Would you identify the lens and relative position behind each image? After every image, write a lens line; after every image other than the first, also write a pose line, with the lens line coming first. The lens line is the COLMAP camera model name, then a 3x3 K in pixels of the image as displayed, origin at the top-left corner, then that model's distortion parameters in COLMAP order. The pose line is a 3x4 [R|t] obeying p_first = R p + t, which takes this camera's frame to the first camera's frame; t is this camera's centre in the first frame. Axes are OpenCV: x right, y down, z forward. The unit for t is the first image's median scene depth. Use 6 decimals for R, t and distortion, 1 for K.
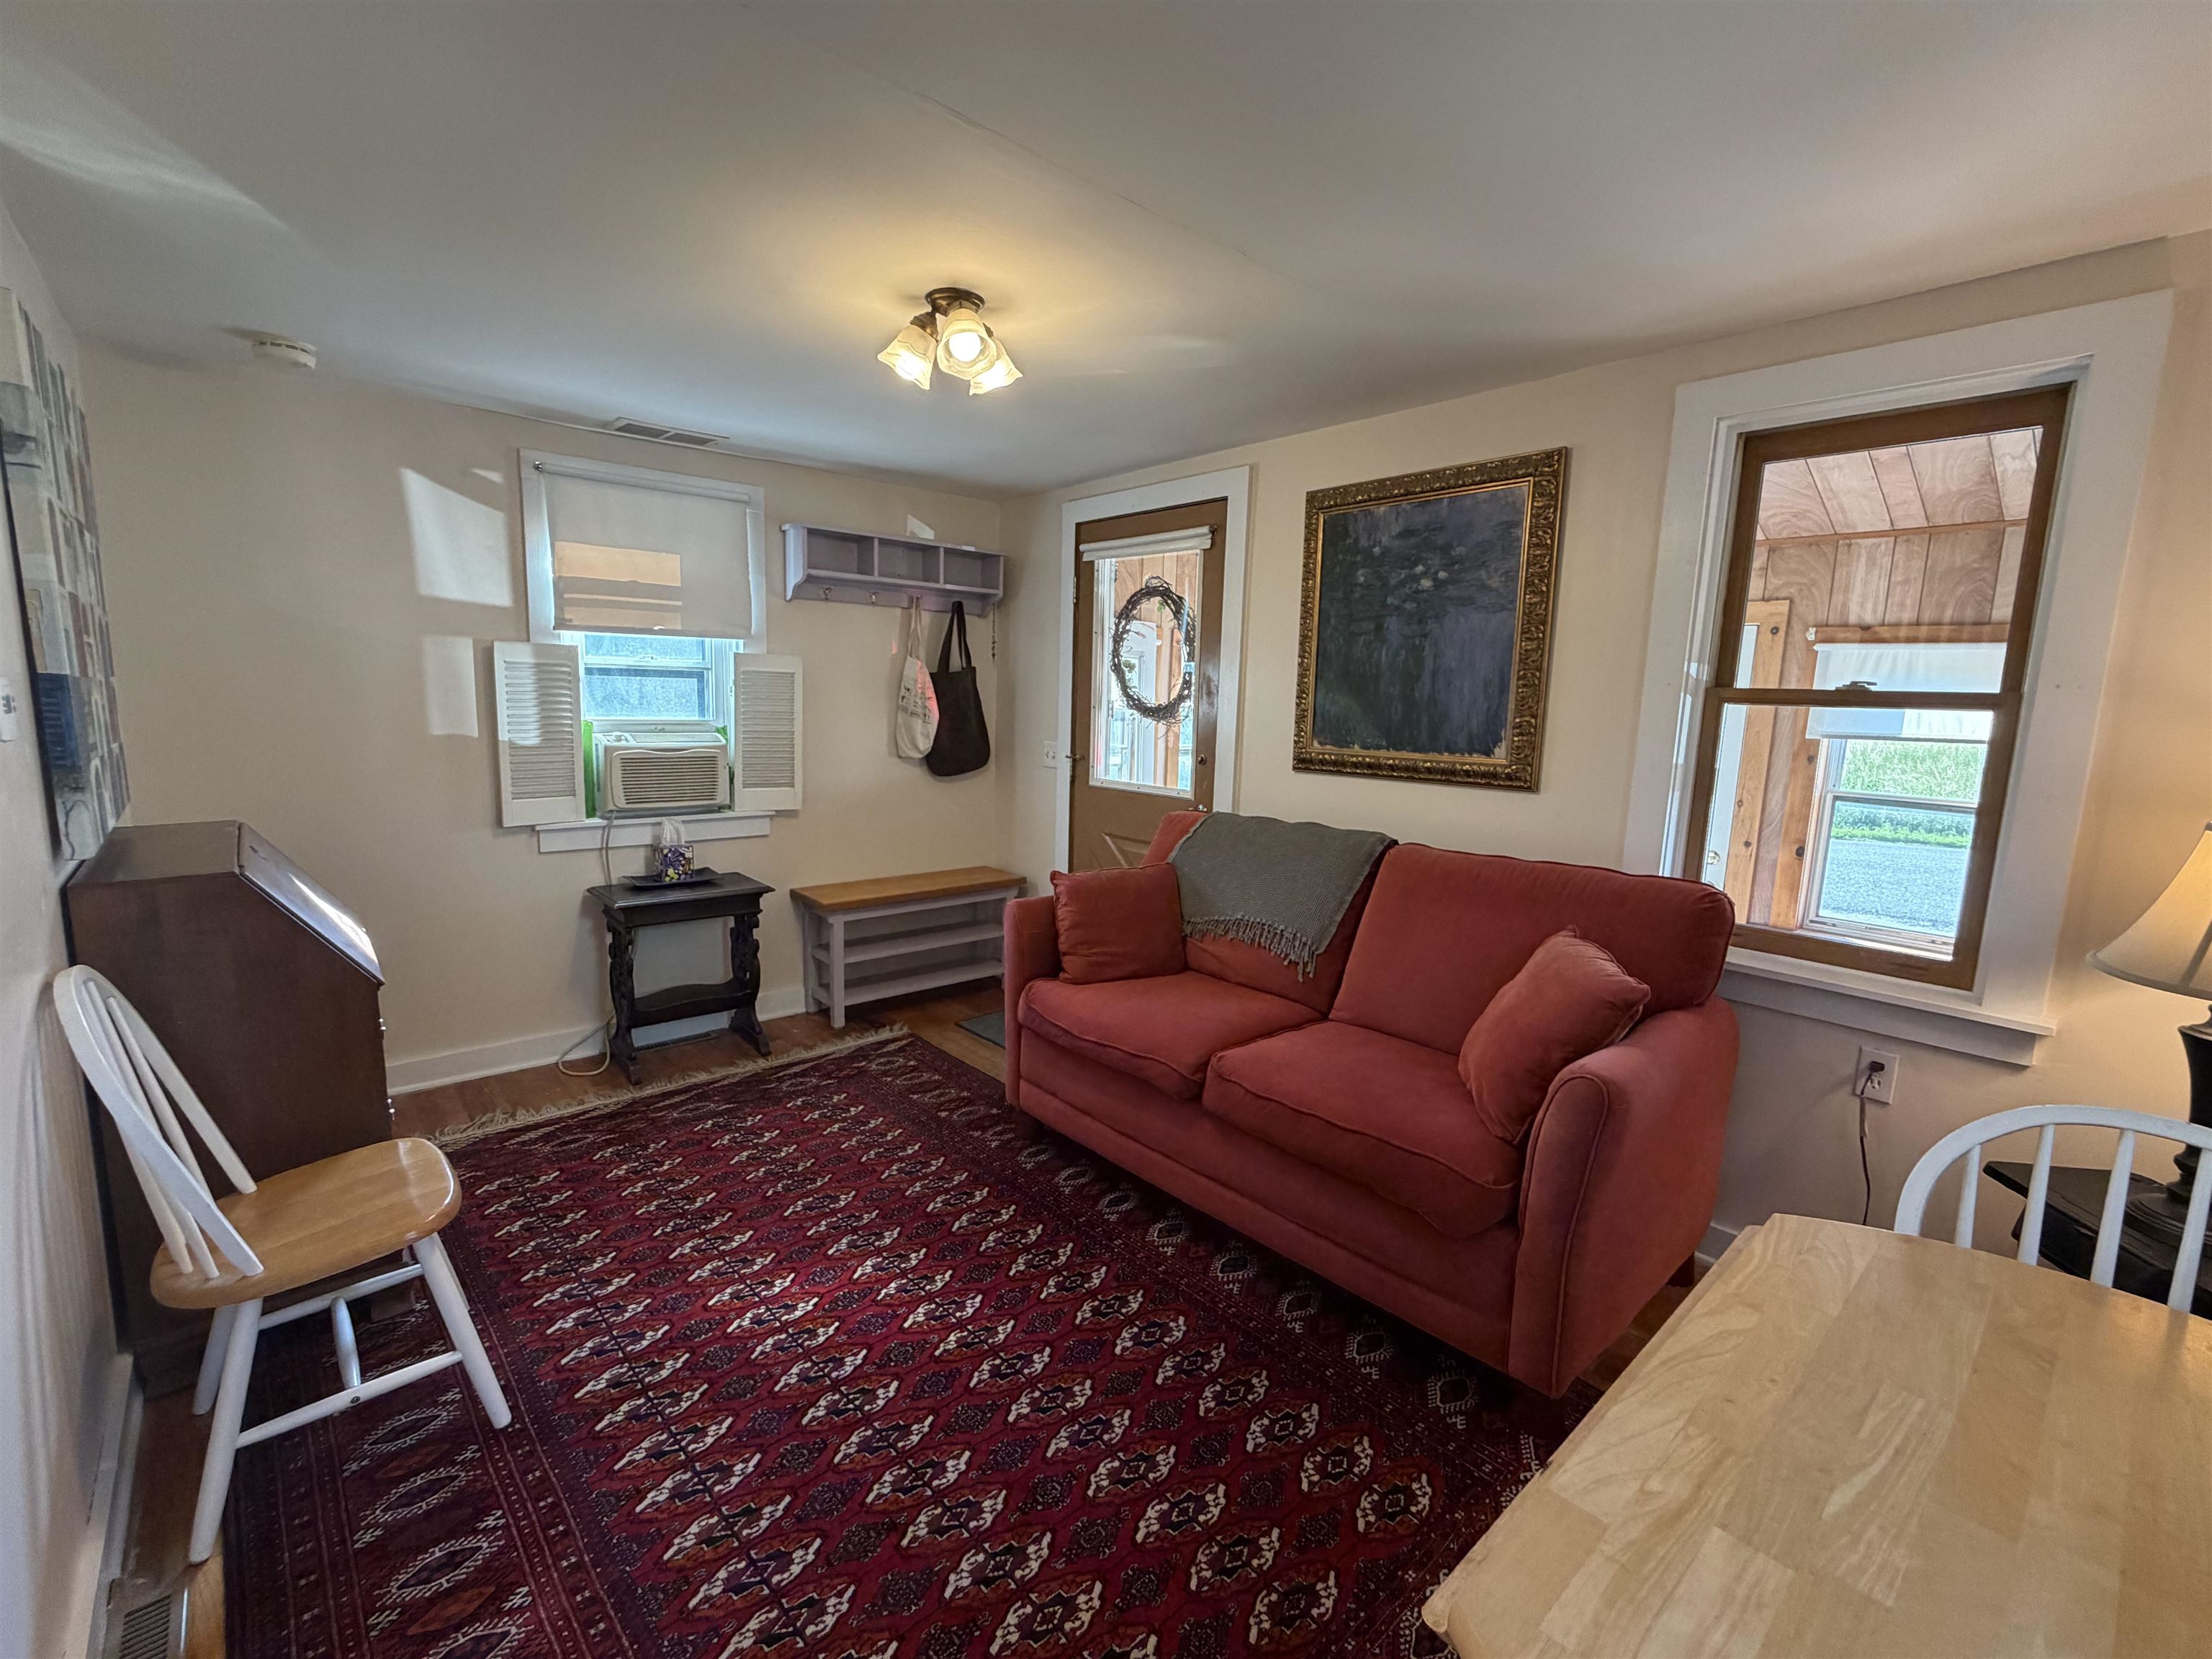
lens RADIAL K [[956.0, 0, 1100.1], [0, 956.0, 839.4], [0, 0, 1]] dist [-0.015317, -0.000280]
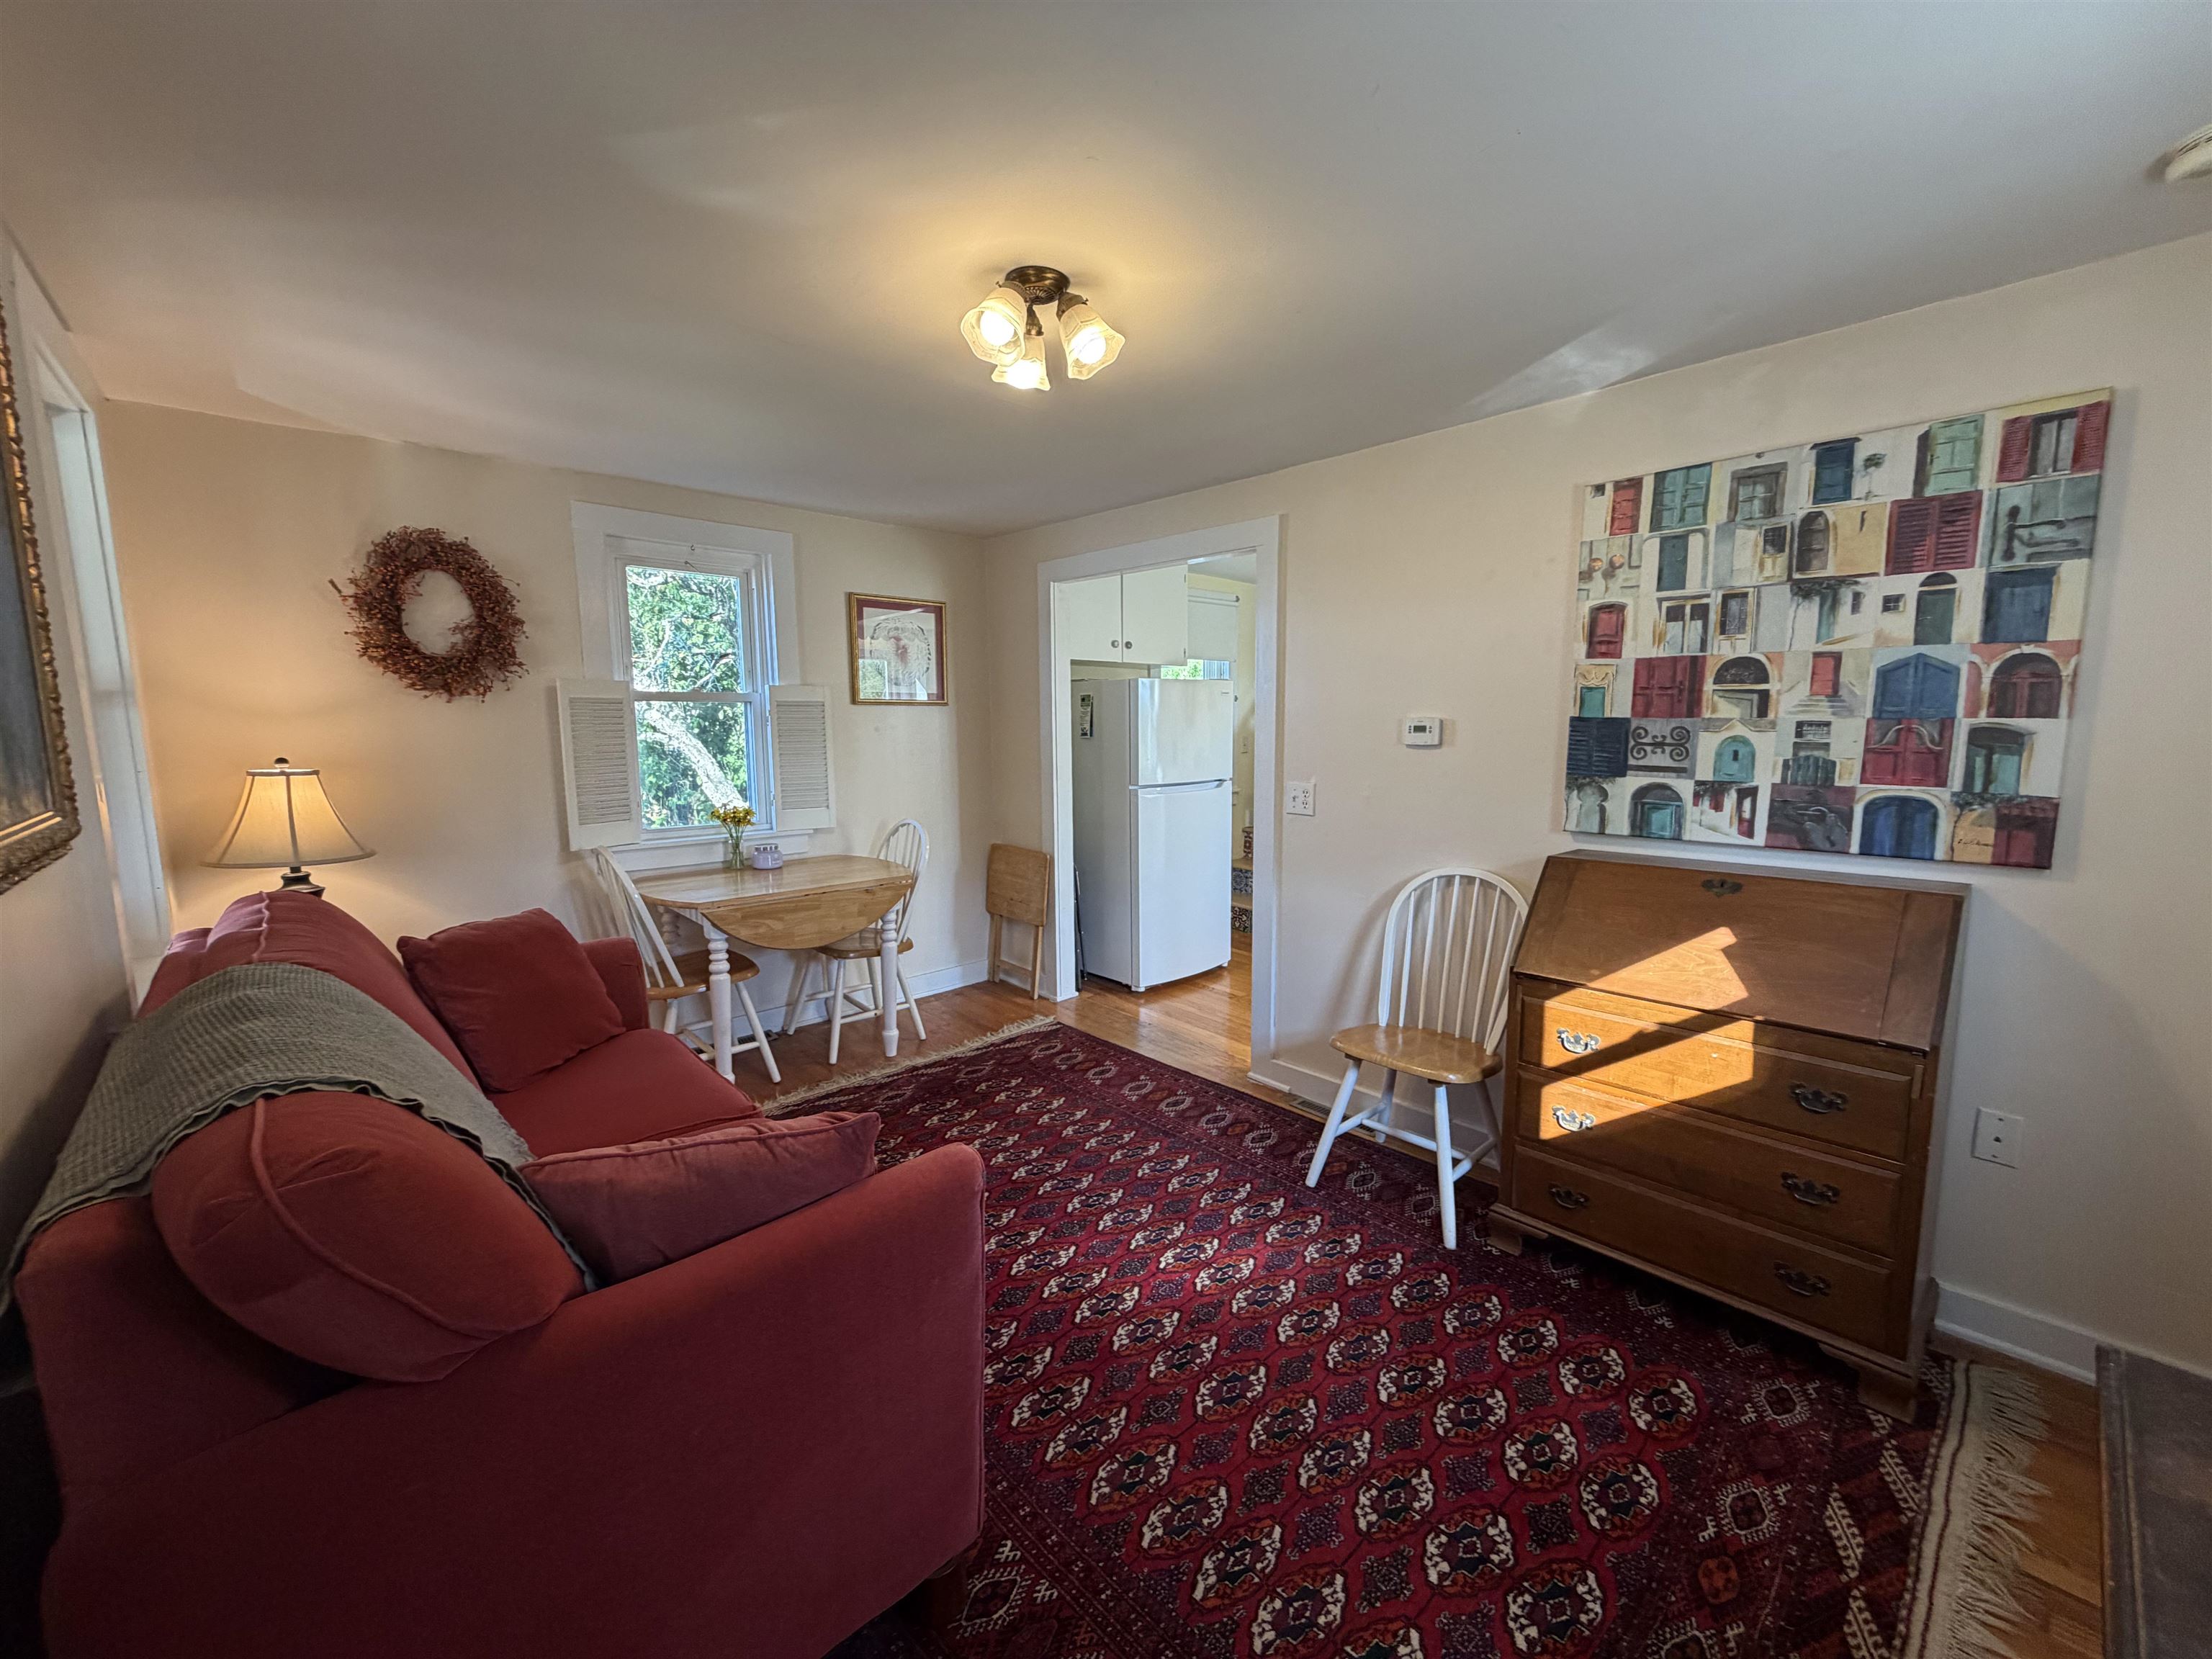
lens RADIAL K [[878.5, 0, 1102.6], [0, 878.5, 827.5], [0, 0, 1]] dist [0.000835, 0.000565]
pose [[-0.999400, -0.023881, -0.025078, -0.146818], [-0.029695, 0.963567, 0.265813, -0.212166], [0.017816, 0.266398, -0.963698, 1.410669]]
